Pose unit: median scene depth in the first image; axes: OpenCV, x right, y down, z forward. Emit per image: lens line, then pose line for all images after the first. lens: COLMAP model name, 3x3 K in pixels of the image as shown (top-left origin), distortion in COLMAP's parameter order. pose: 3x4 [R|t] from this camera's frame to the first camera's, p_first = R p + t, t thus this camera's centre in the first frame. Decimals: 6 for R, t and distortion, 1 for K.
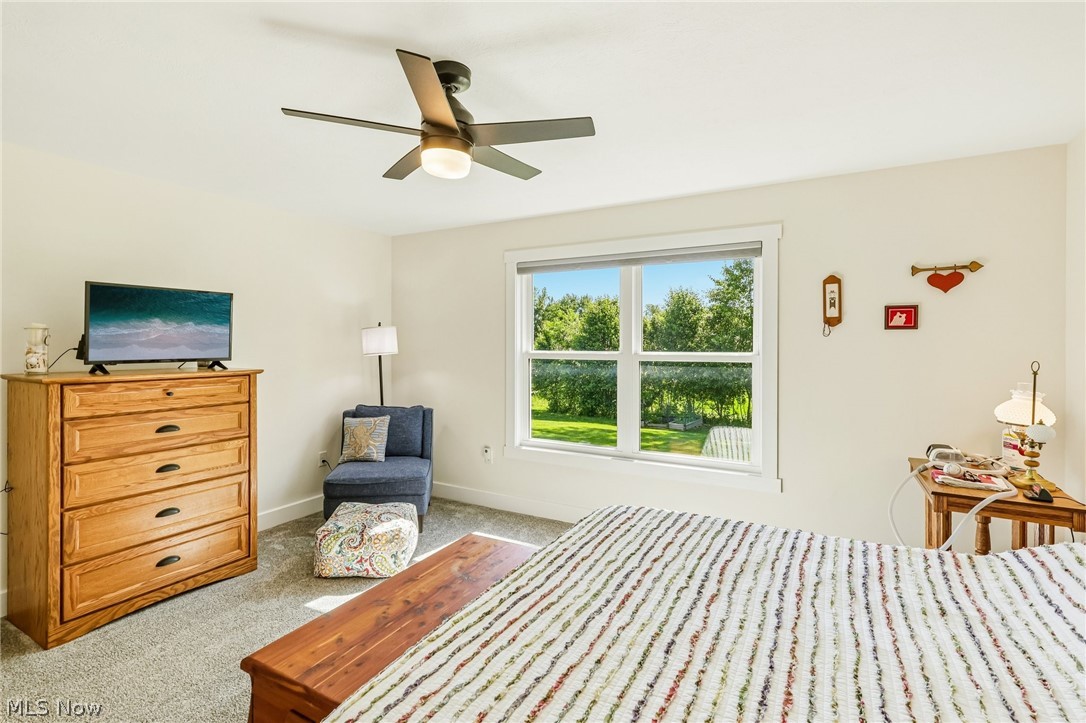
lens RADIAL K [[509.0, 0, 538.4], [0, 509.0, 359.7], [0, 0, 1]] dist [-0.001125, 0.000142]
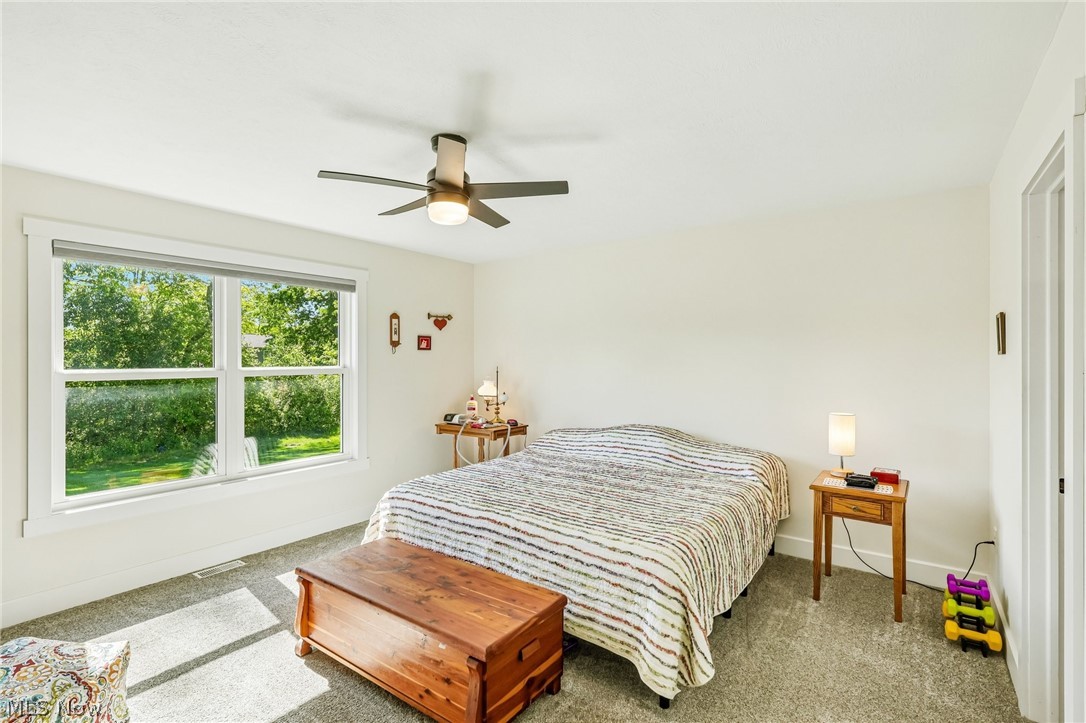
lens RADIAL K [[509.0, 0, 538.4], [0, 509.0, 359.7], [0, 0, 1]] dist [-0.001125, 0.000142]
pose [[0.127456, -0.002883, 0.991840, -0.869965], [0.034457, 0.999405, -0.001523, -0.011333], [-0.991246, 0.034370, 0.127479, 0.392923]]
